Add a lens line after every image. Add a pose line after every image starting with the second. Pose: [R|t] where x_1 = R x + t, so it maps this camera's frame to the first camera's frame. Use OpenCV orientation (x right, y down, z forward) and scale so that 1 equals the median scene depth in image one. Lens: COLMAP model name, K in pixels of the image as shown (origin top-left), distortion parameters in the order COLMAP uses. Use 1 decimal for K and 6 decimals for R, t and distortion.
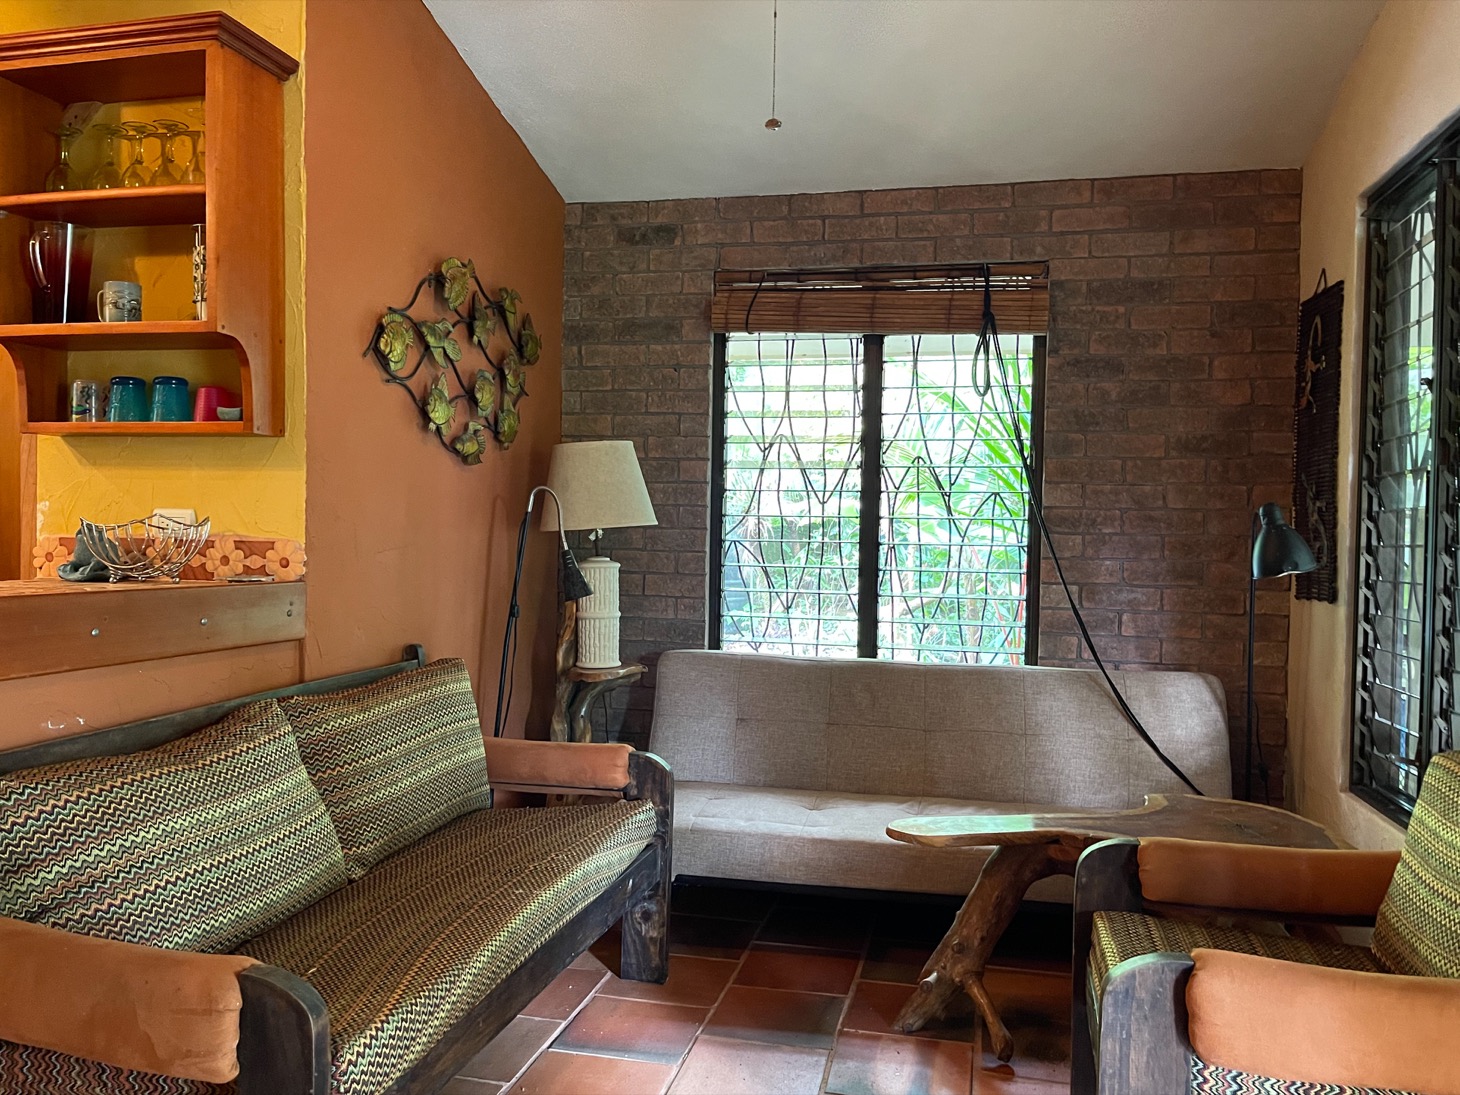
lens RADIAL K [[1134.1, 0, 733.8], [0, 1134.1, 555.6], [0, 0, 1]] dist [0.070739, -0.061477]
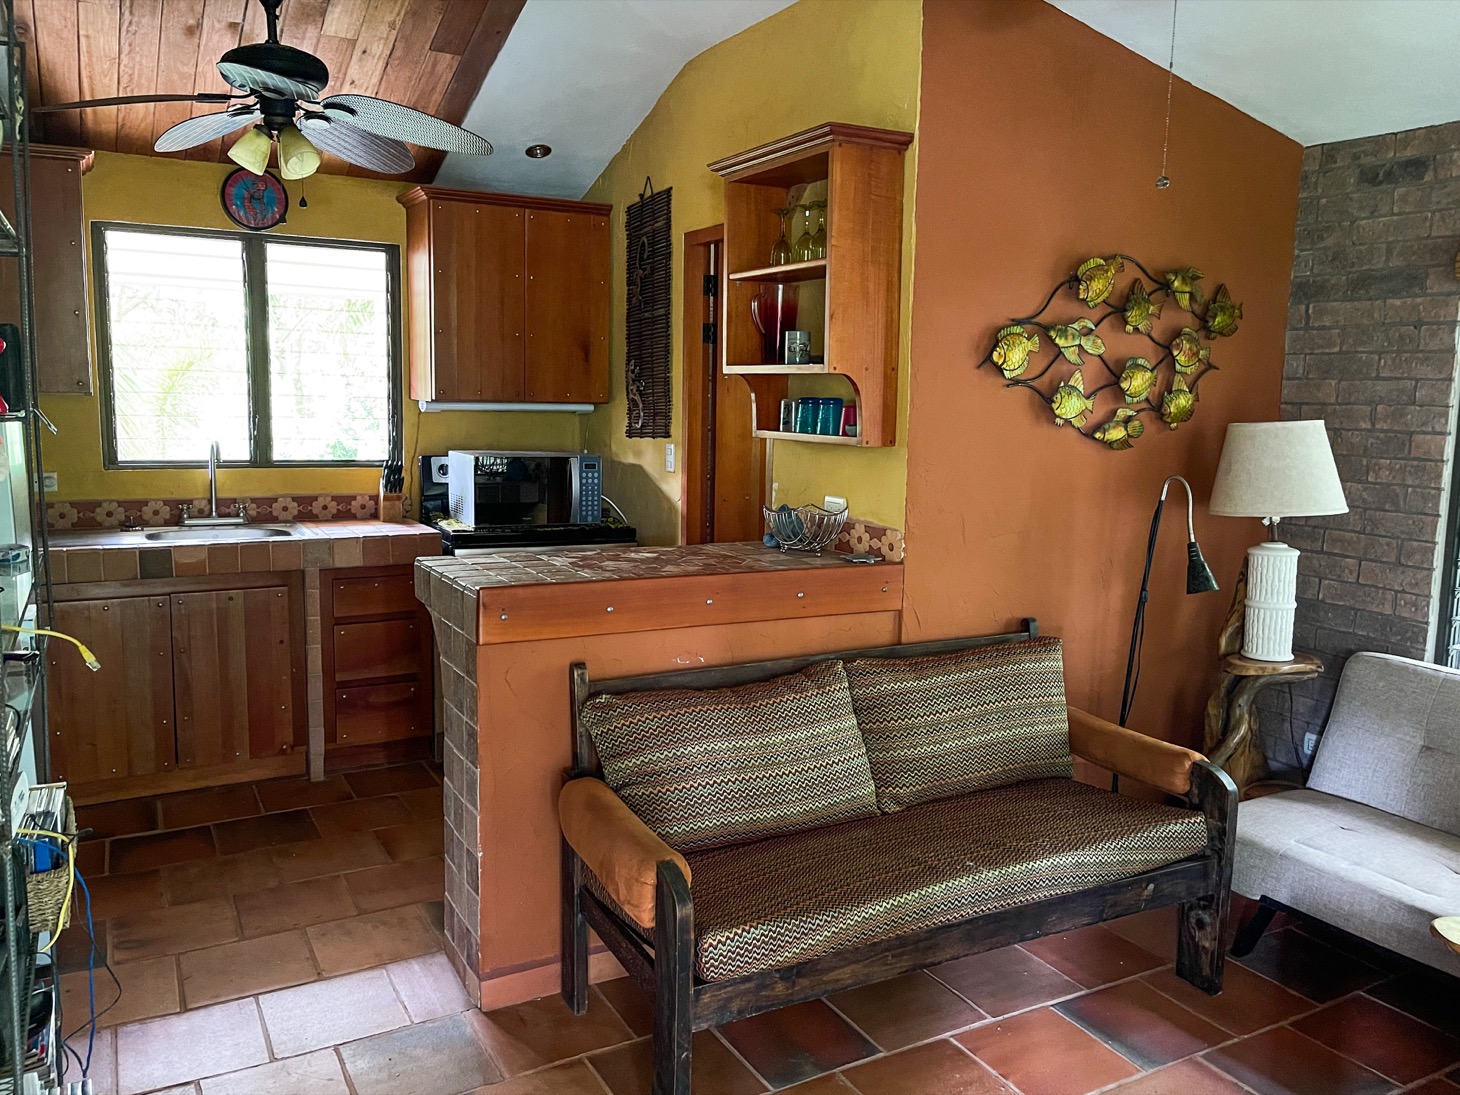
lens RADIAL K [[1134.1, 0, 738.0], [0, 1134.1, 542.5], [0, 0, 1]] dist [0.070739, -0.061477]
pose [[0.673245, 0.097033, -0.733025, 0.319284], [-0.028096, 0.993993, 0.105774, -0.099632], [0.738885, -0.050617, 0.671928, 0.038222]]
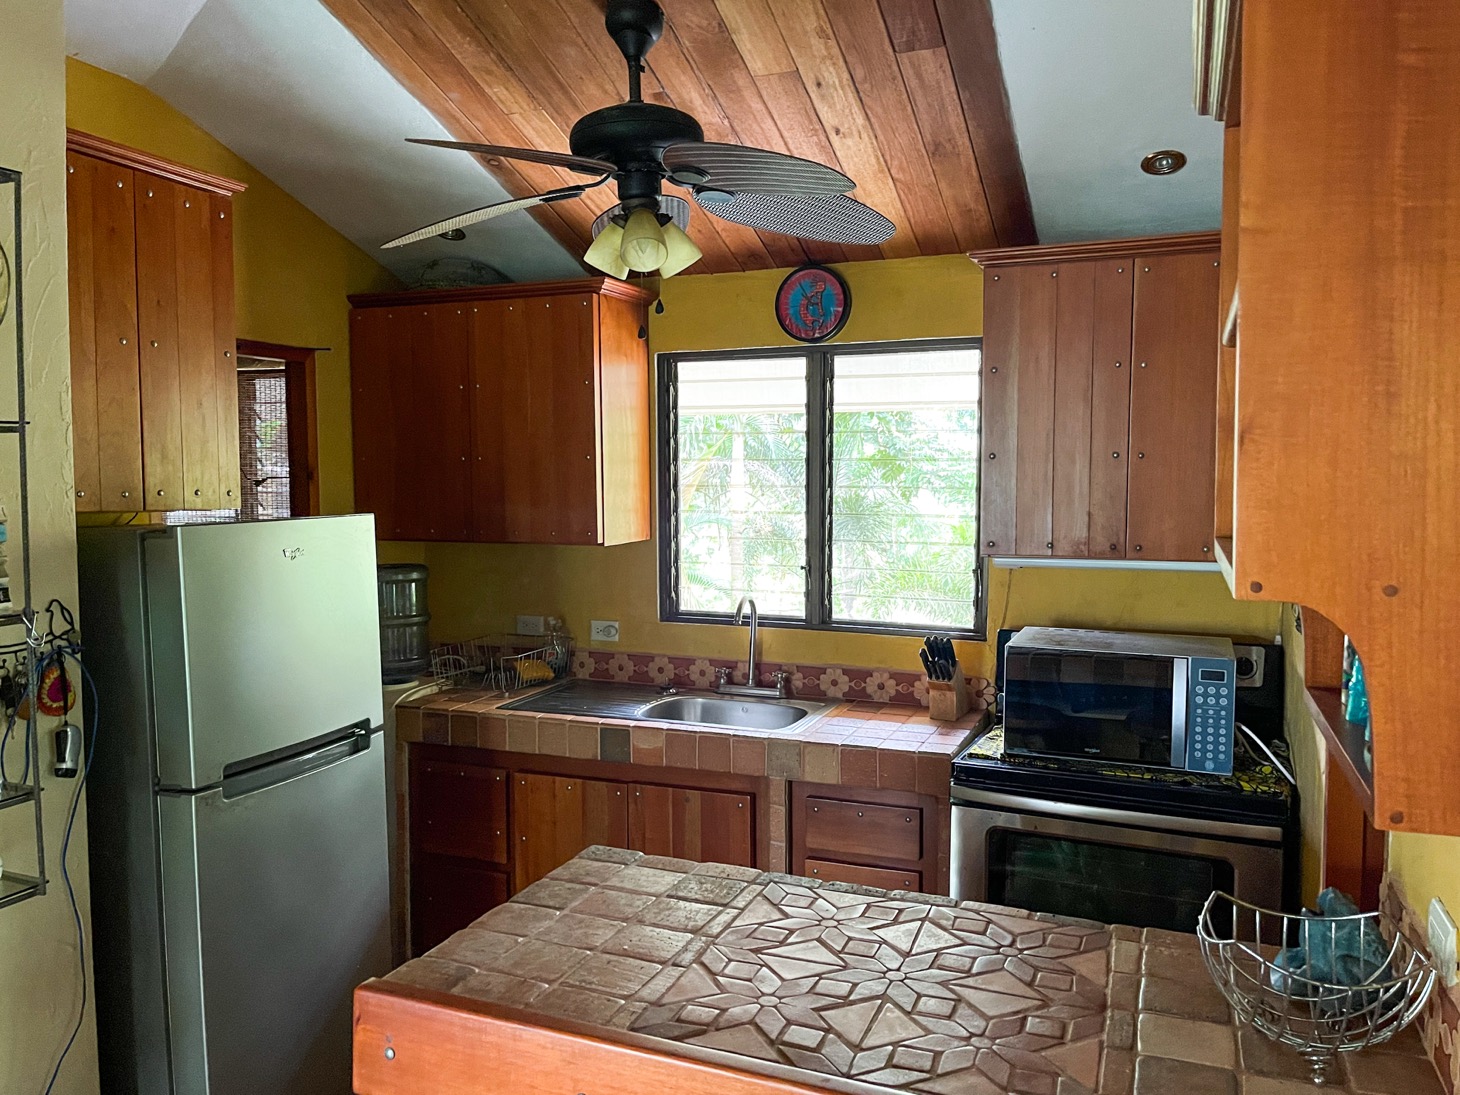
lens RADIAL K [[1134.1, 0, 728.0], [0, 1134.1, 542.6], [0, 0, 1]] dist [0.070739, -0.061477]
pose [[-0.137924, 0.048634, -0.989248, 0.008280], [-0.028577, 0.998182, 0.053057, -0.170116], [0.990030, 0.035588, -0.136283, 0.628492]]
